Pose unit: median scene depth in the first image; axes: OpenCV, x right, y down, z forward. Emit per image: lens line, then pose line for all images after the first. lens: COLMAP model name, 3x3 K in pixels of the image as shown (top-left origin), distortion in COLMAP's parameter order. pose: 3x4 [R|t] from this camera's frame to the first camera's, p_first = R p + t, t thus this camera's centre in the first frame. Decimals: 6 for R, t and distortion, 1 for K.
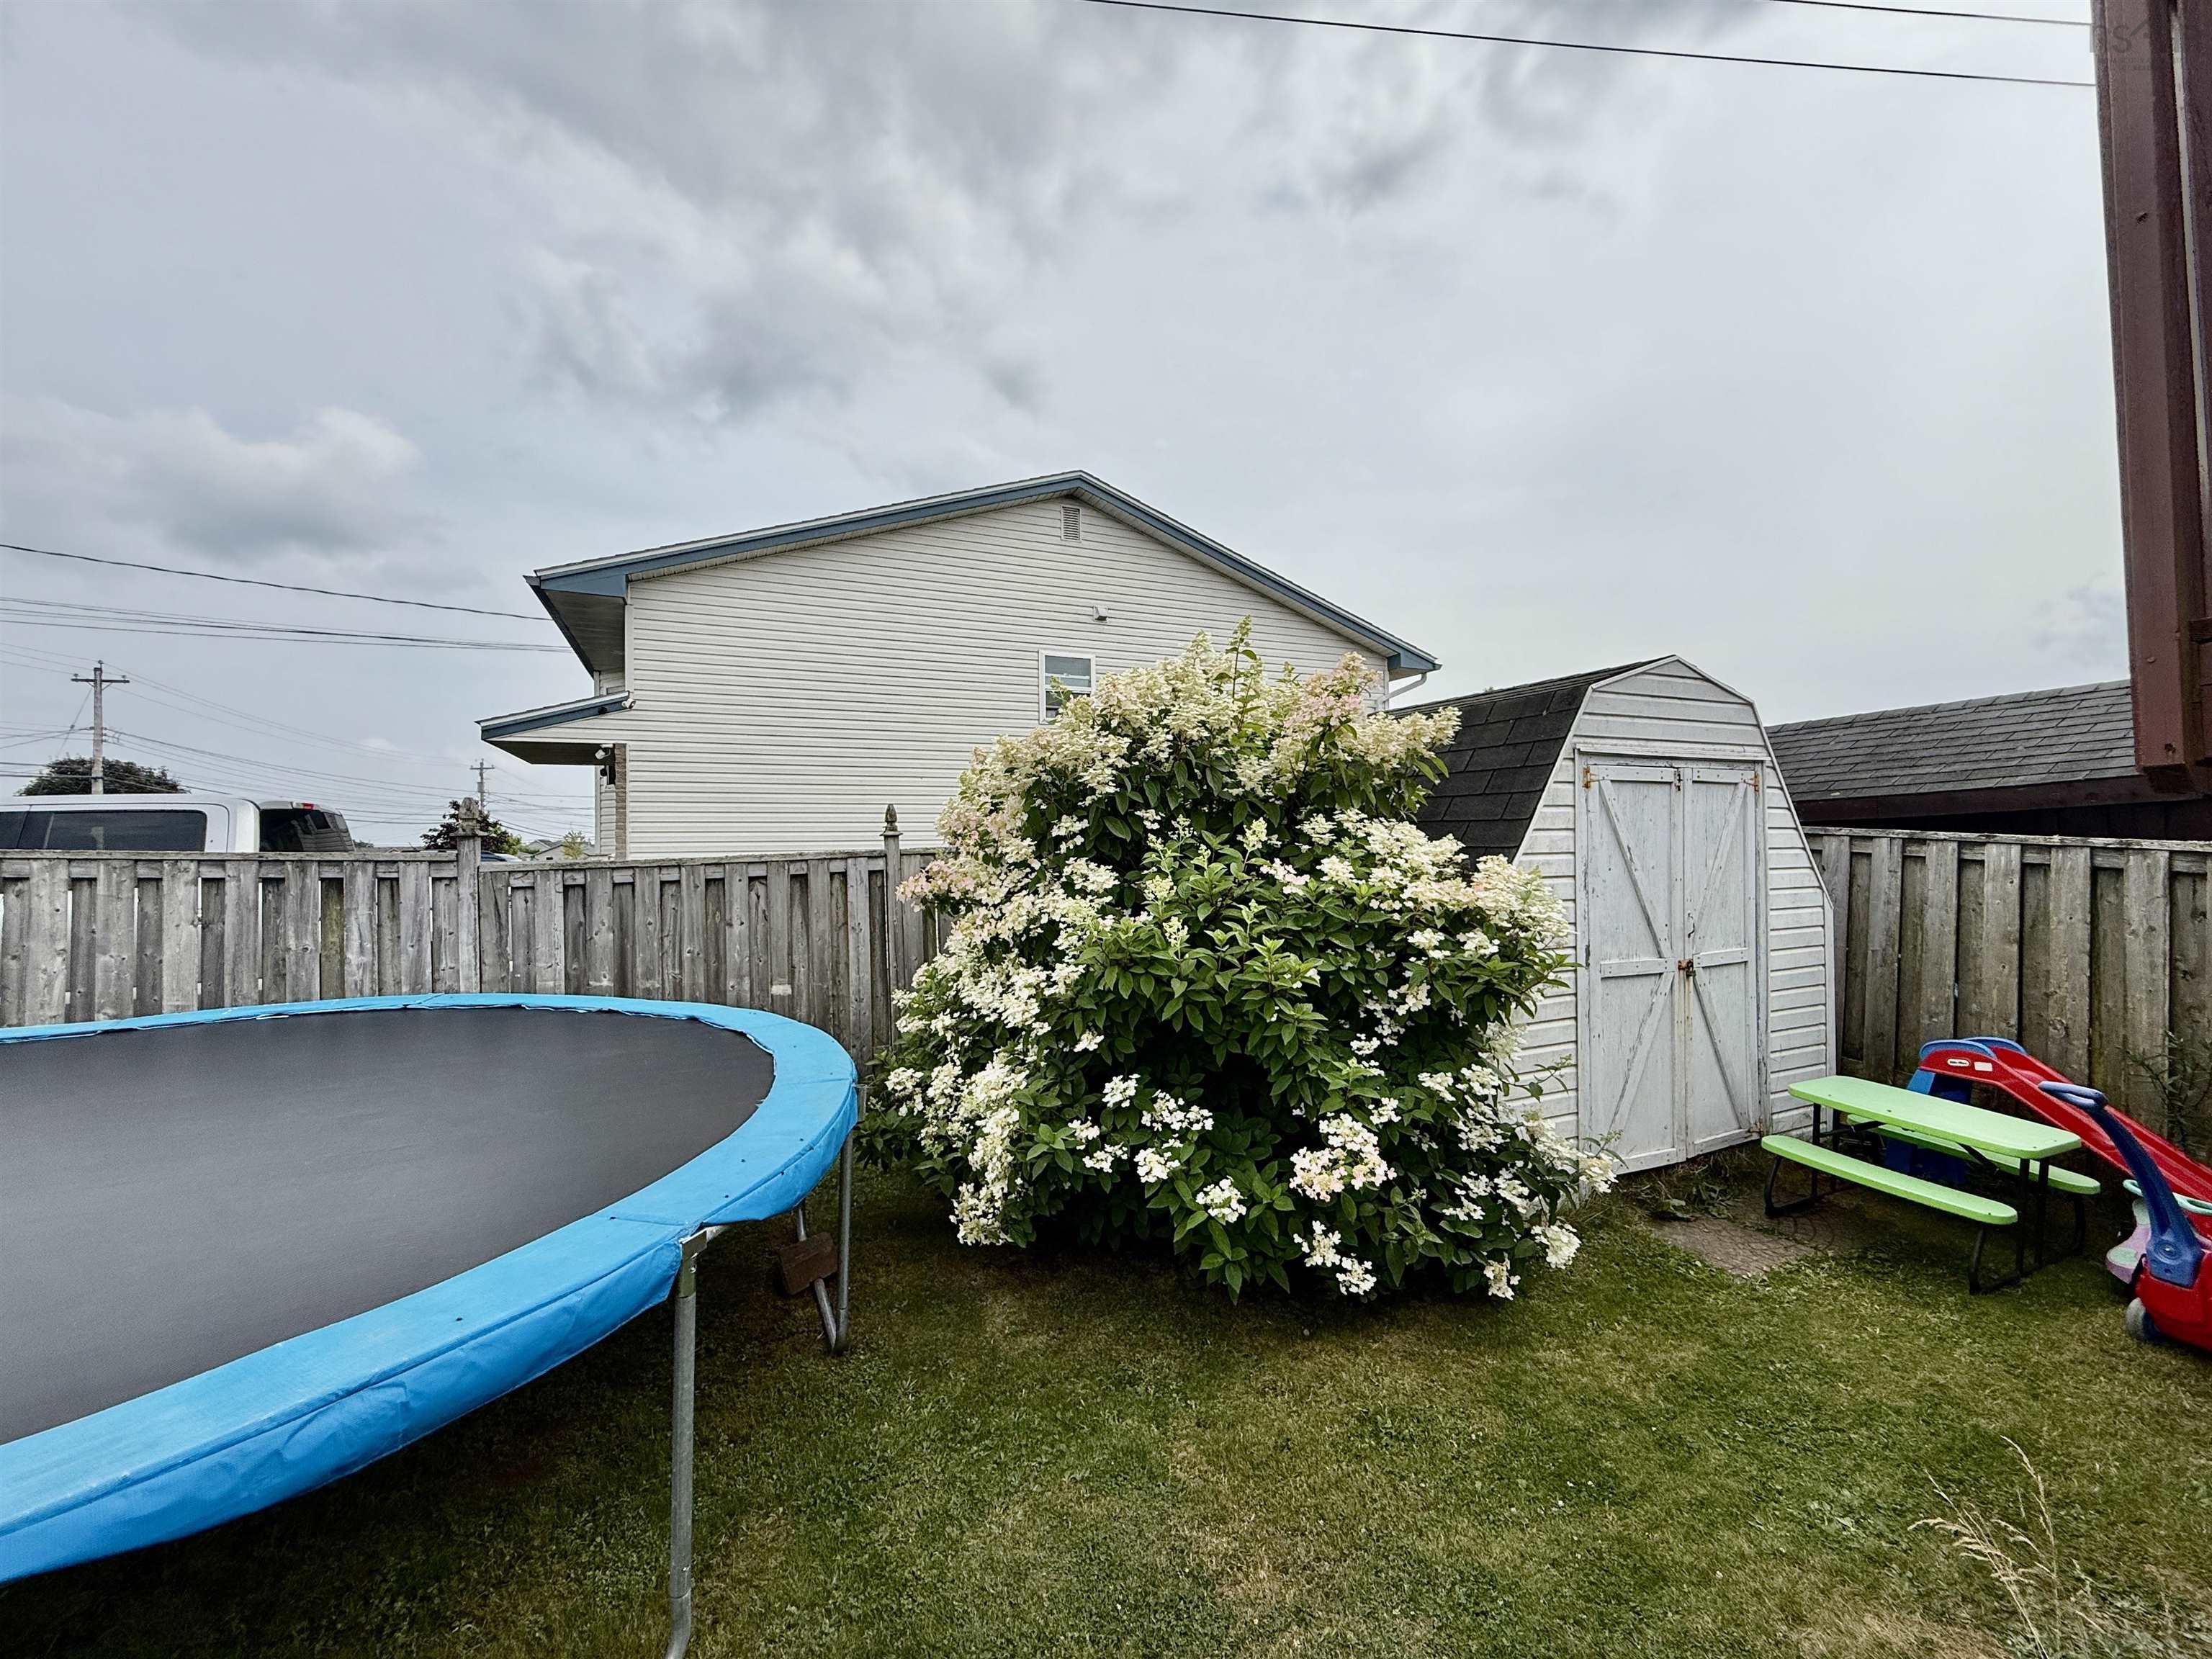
lens RADIAL K [[885.6, 0, 1098.8], [0, 885.6, 838.2], [0, 0, 1]] dist [0.002245, -0.000224]
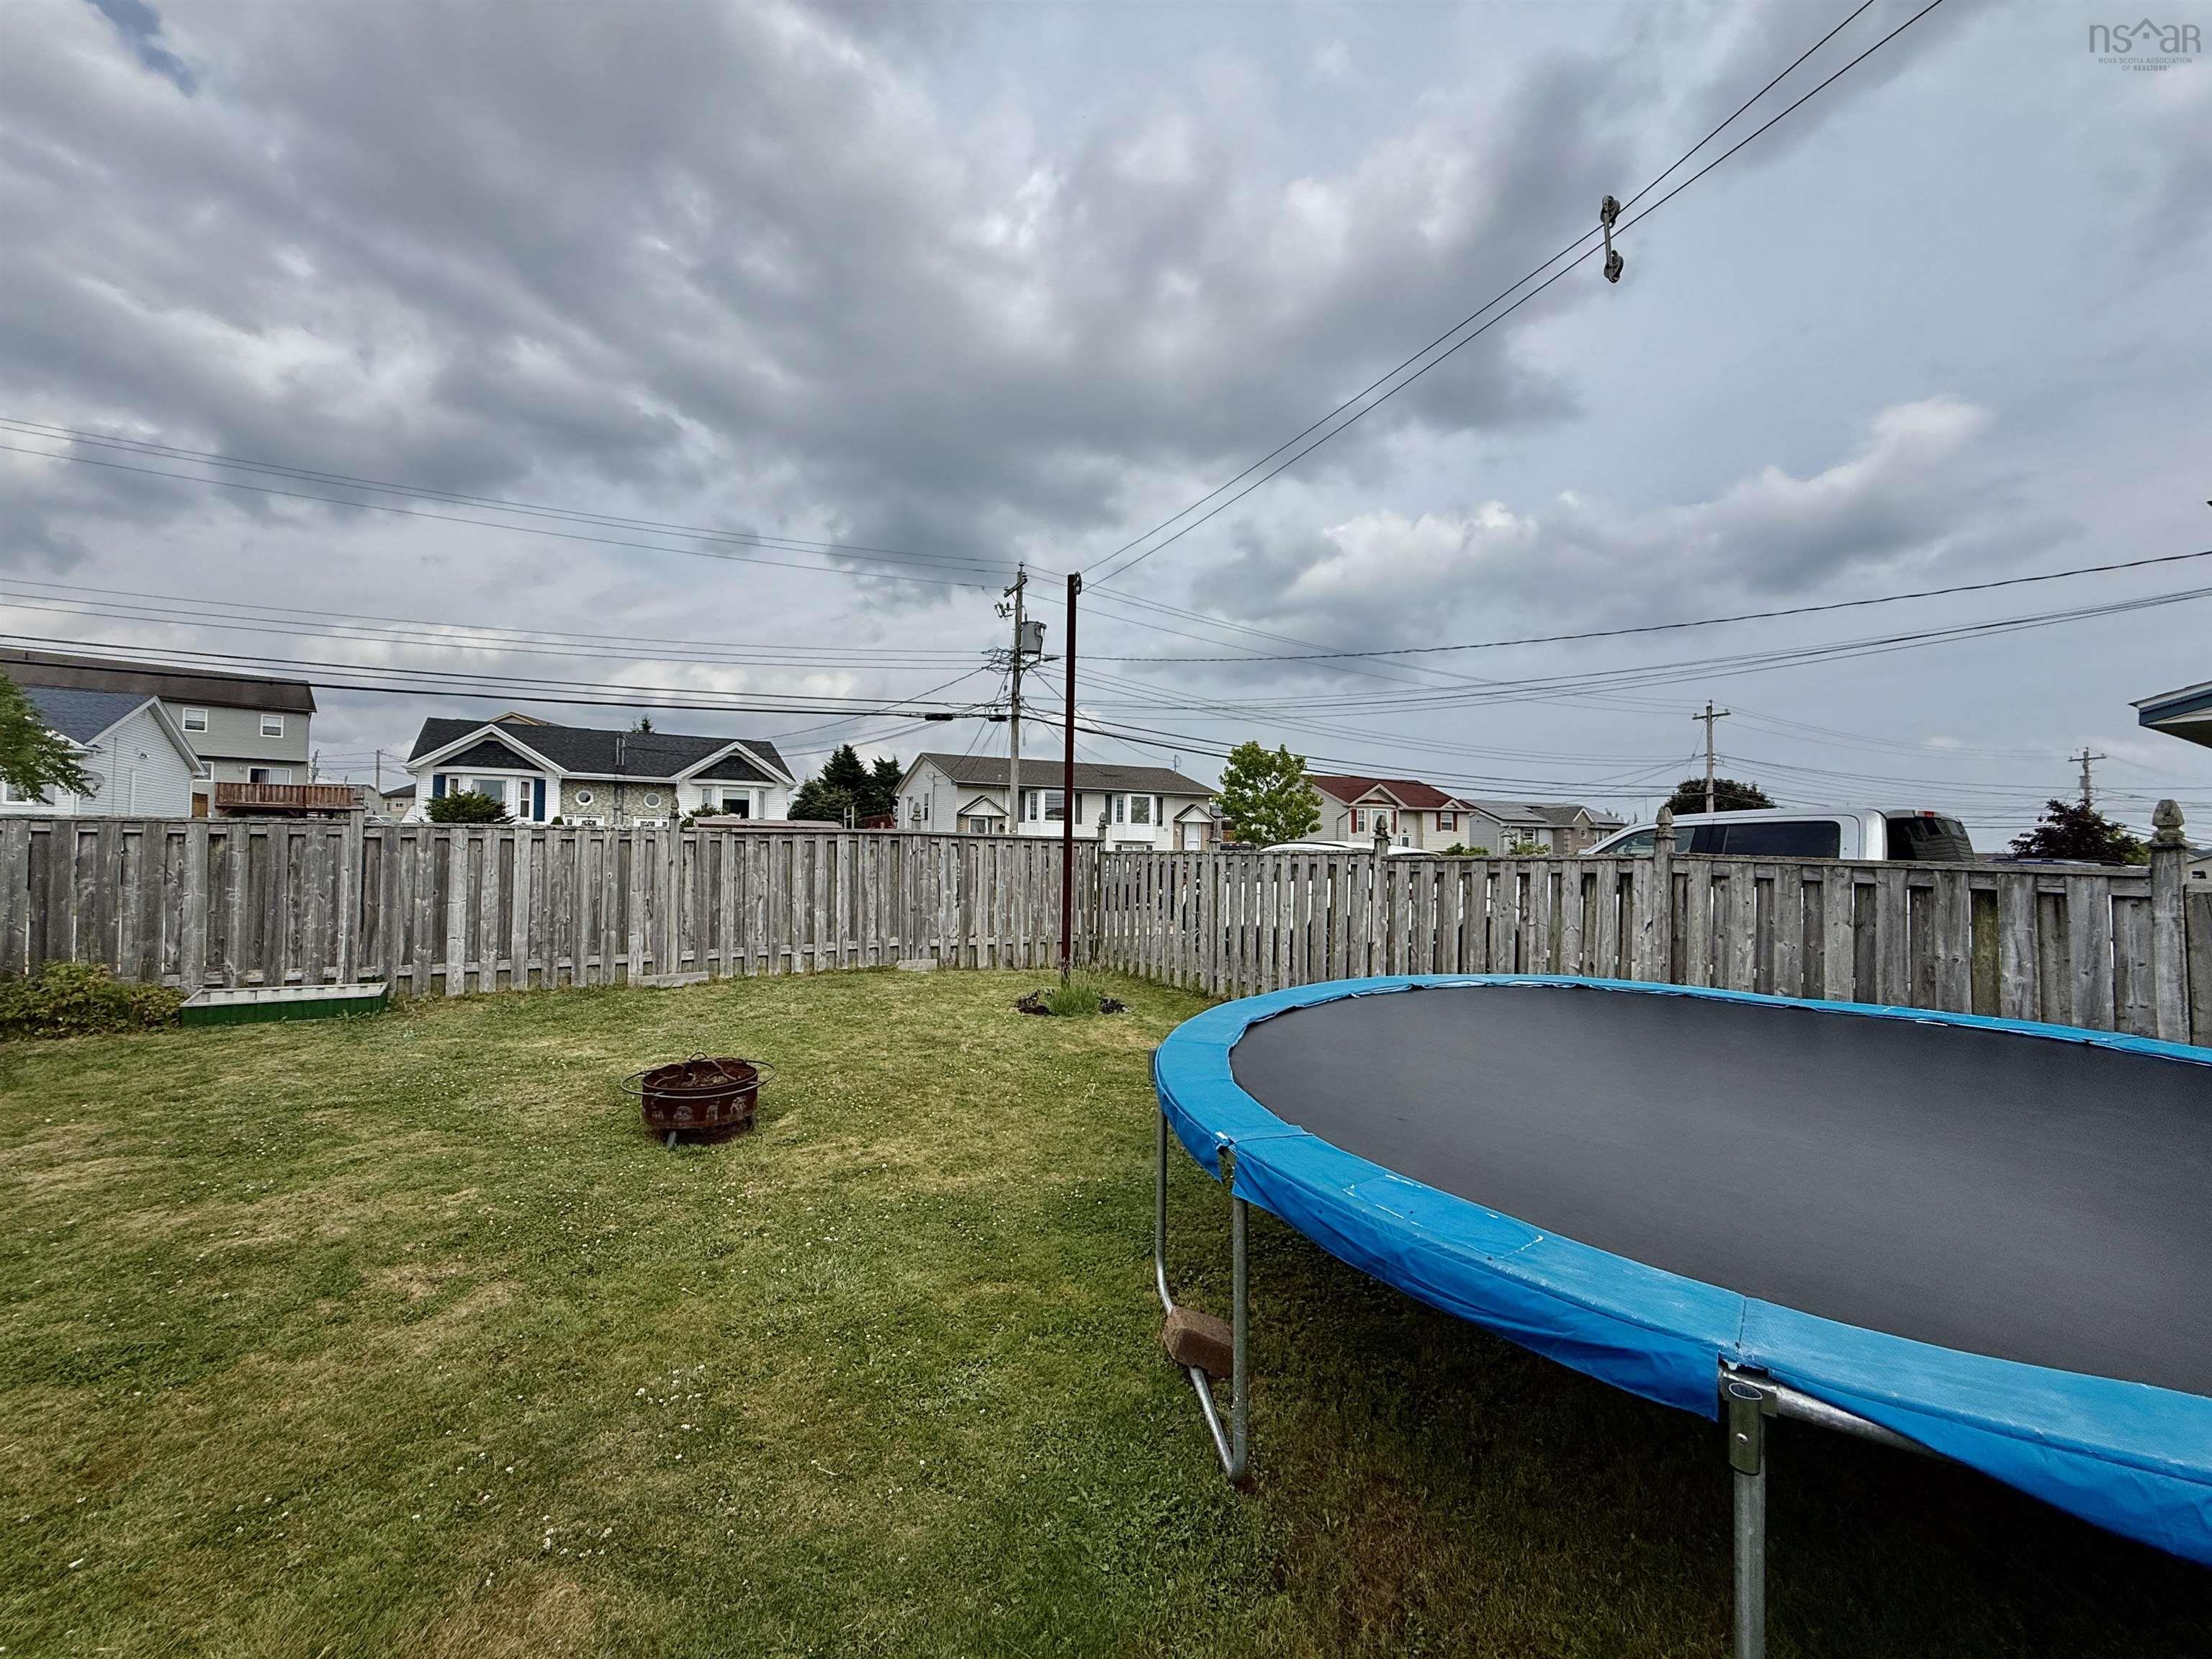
lens RADIAL K [[885.6, 0, 1098.7], [0, 885.6, 835.5], [0, 0, 1]] dist [0.002245, -0.000224]
pose [[0.133275, -0.002641, -0.991076, -0.037612], [-0.005532, 0.999979, -0.003408, -0.005406], [0.991064, 0.005937, 0.133258, -0.082136]]
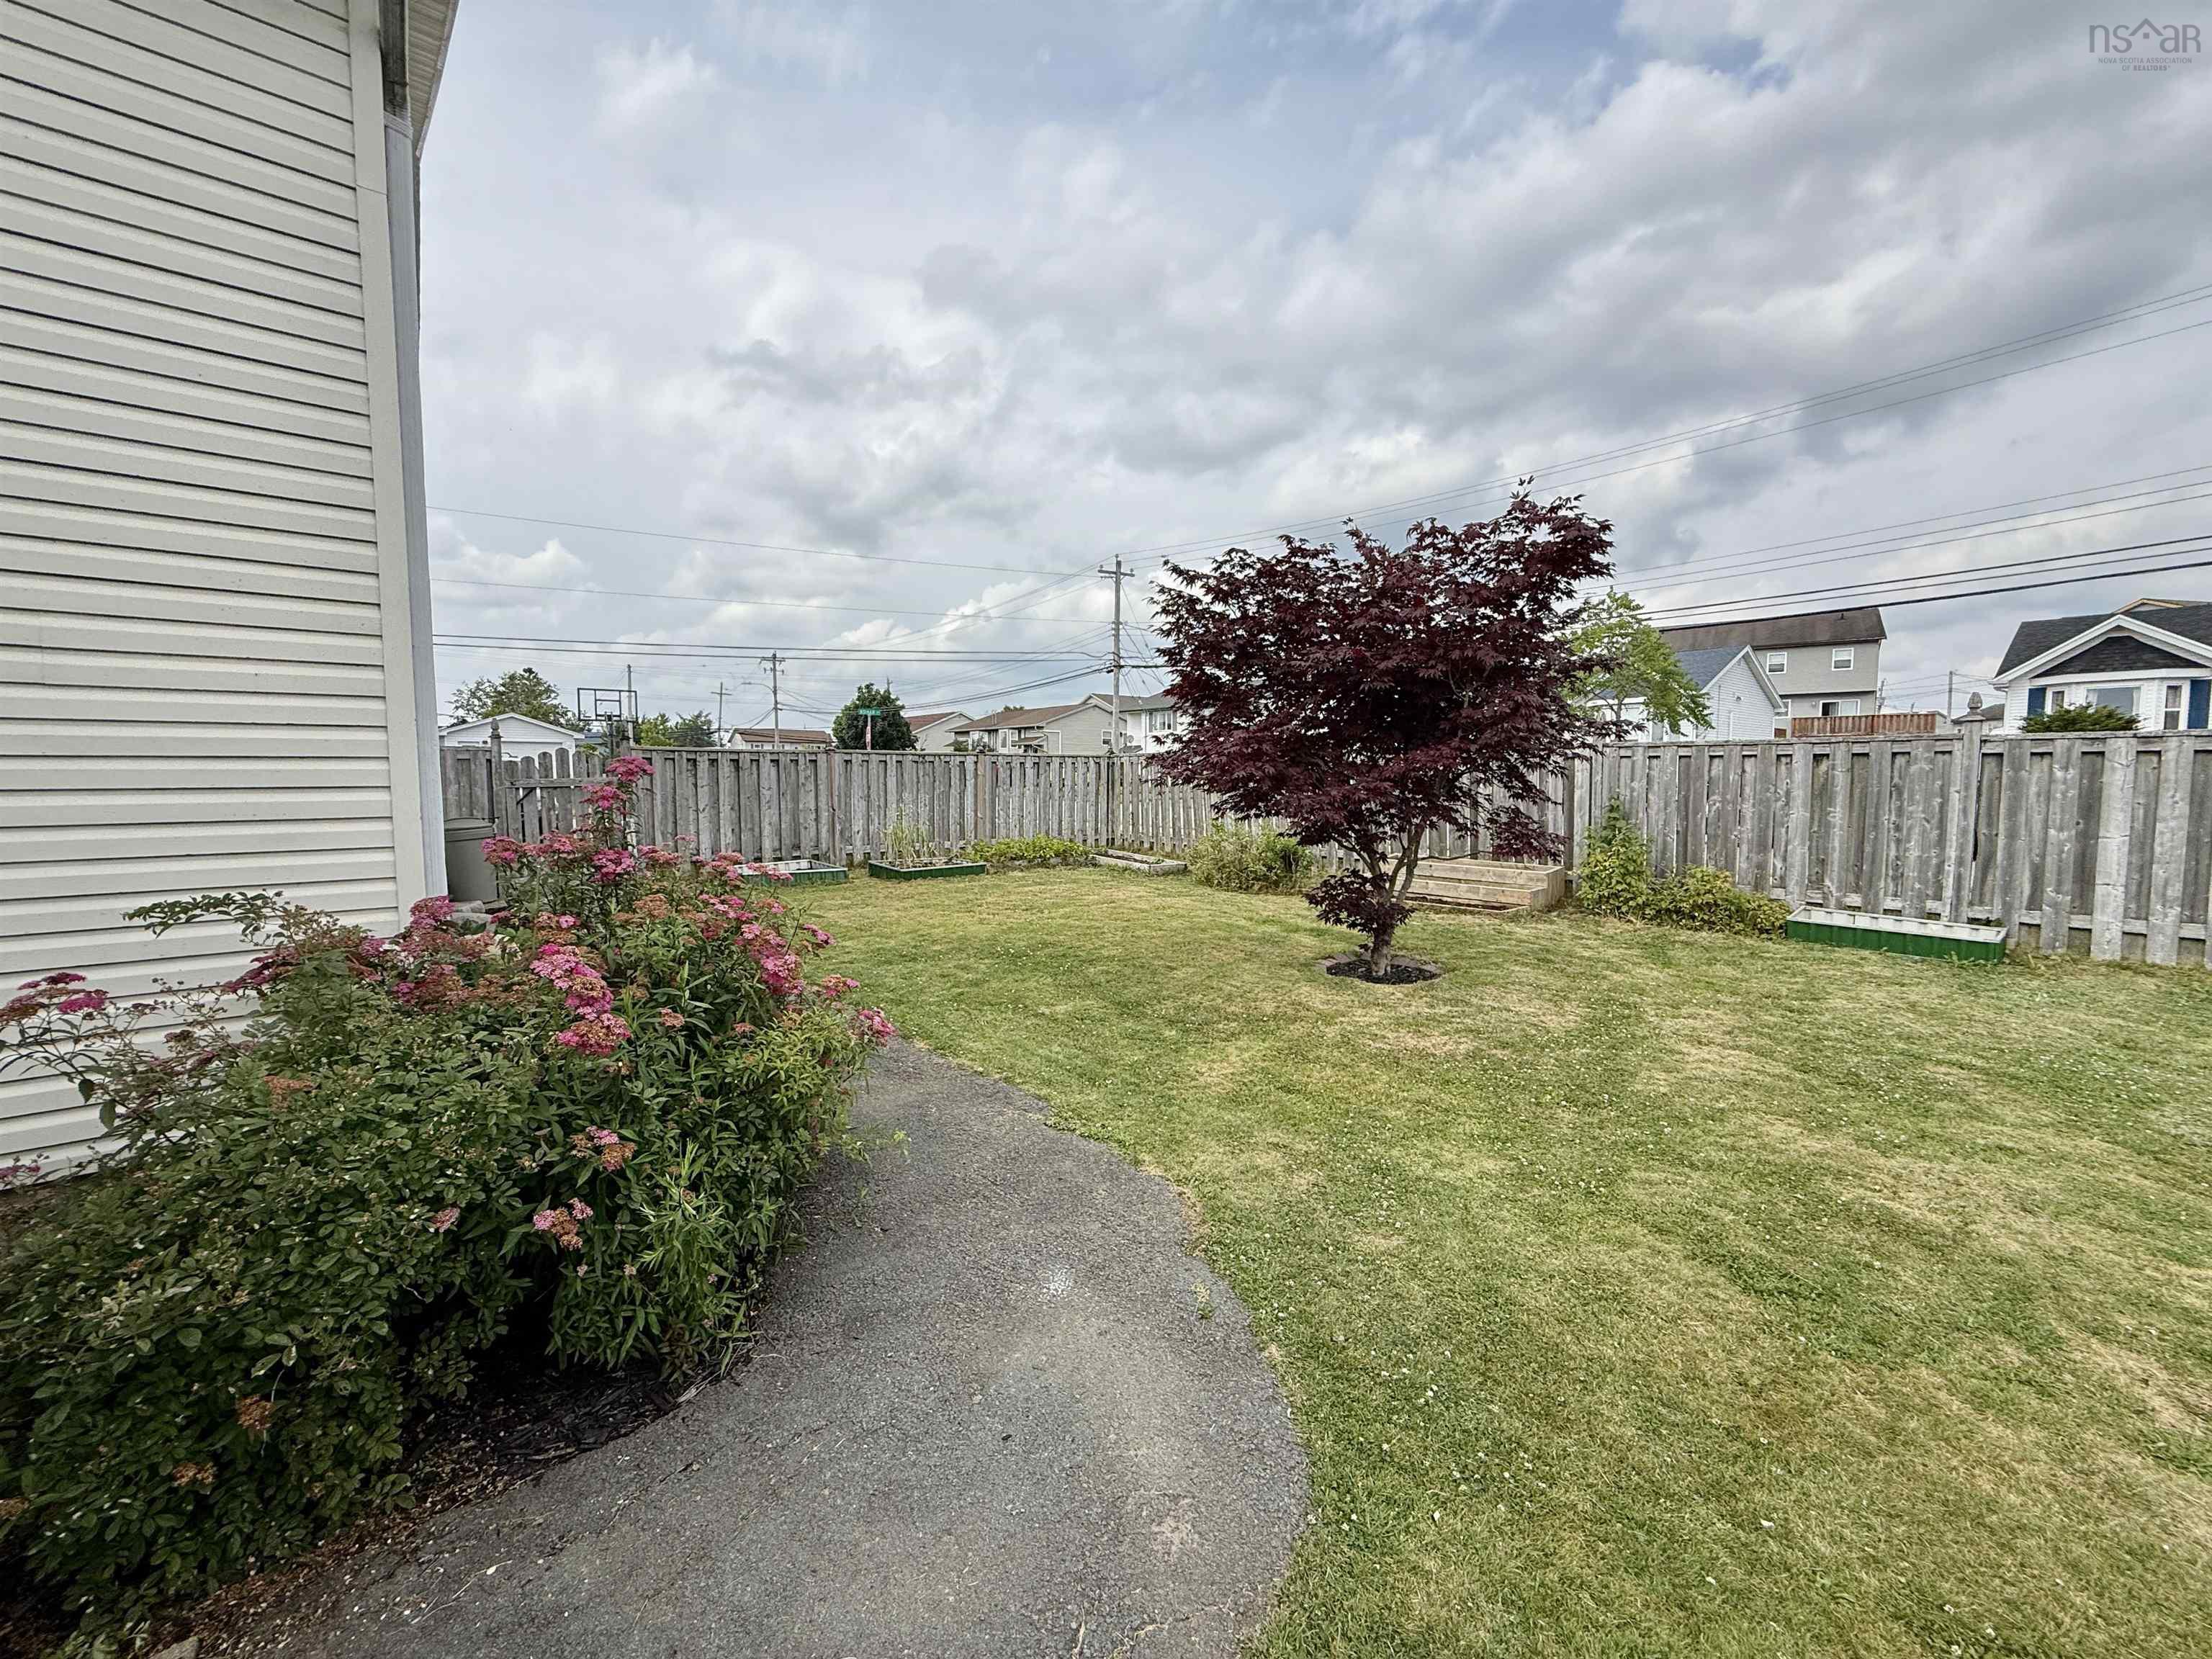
lens RADIAL K [[885.6, 0, 1101.6], [0, 885.6, 828.1], [0, 0, 1]] dist [0.002245, -0.000224]
pose [[-0.964939, 0.027023, -0.261078, -0.104579], [0.011894, 0.998166, 0.059354, 0.007898], [0.262203, 0.054168, -0.963491, -0.166506]]
